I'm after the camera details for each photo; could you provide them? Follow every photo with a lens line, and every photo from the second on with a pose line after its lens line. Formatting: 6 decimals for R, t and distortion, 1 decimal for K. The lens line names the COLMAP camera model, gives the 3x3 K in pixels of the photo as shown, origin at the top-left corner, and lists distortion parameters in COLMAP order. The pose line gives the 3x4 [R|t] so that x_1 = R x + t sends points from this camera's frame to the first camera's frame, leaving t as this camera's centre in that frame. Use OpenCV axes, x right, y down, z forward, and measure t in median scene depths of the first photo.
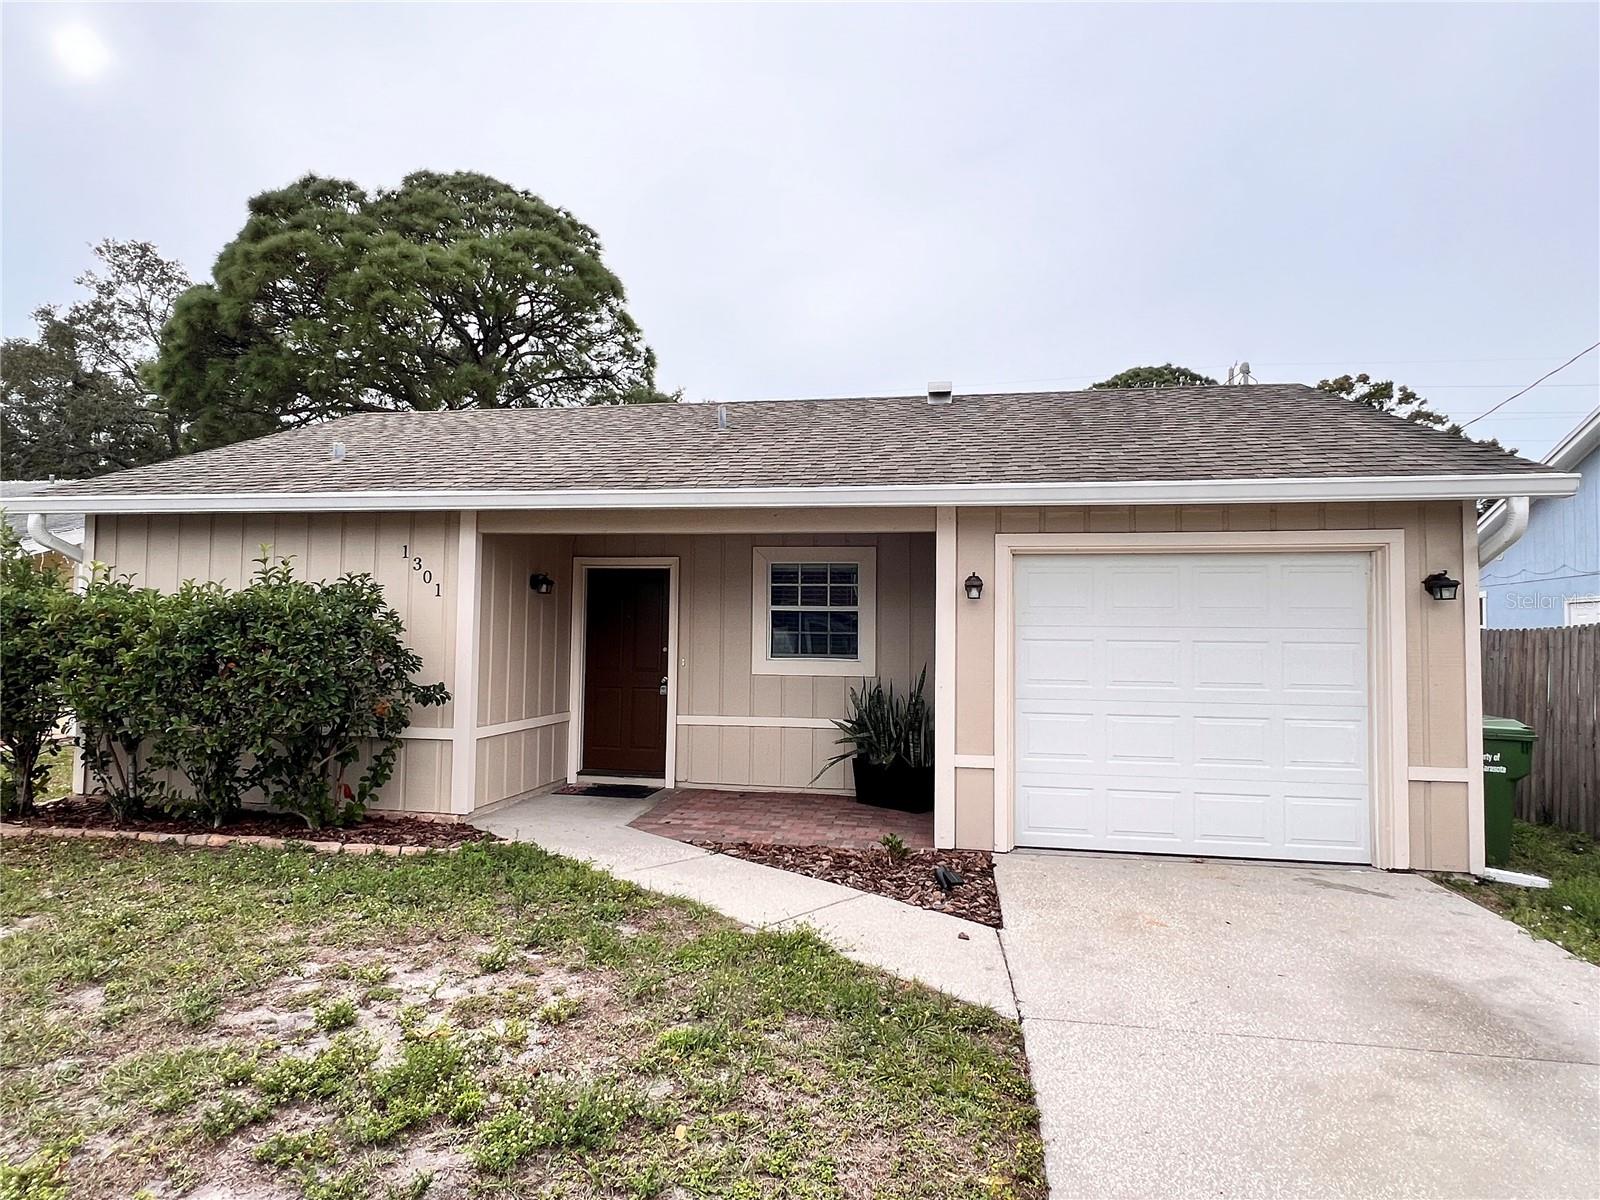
lens RADIAL K [[892.8, 0, 800.1], [0, 892.8, 597.8], [0, 0, 1]] dist [-0.002029, -0.000209]
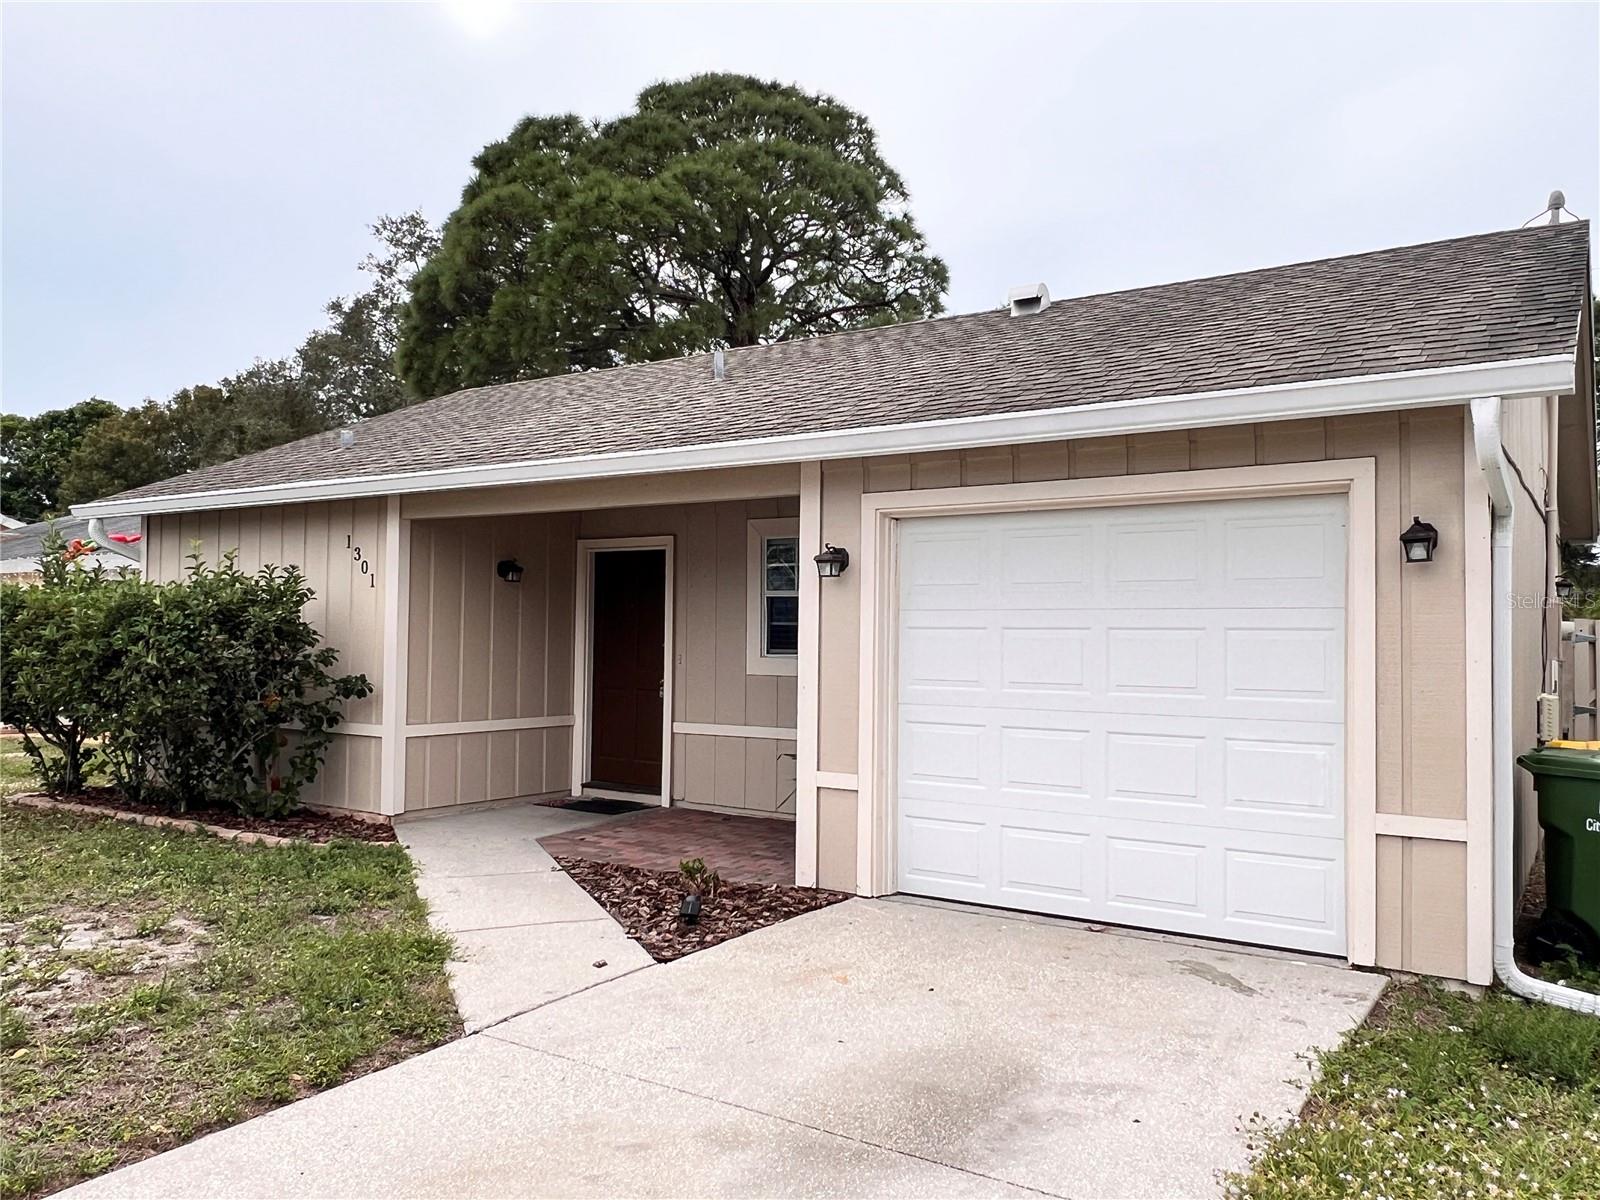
lens RADIAL K [[1205.7, 0, 800.9], [0, 1205.7, 602.5], [0, 0, 1]] dist [-0.001249, 0.000697]
pose [[0.914144, -0.014548, -0.405129, 0.550868], [0.020655, 0.999729, 0.010706, 0.010819], [0.404864, -0.018154, 0.914197, 0.004031]]
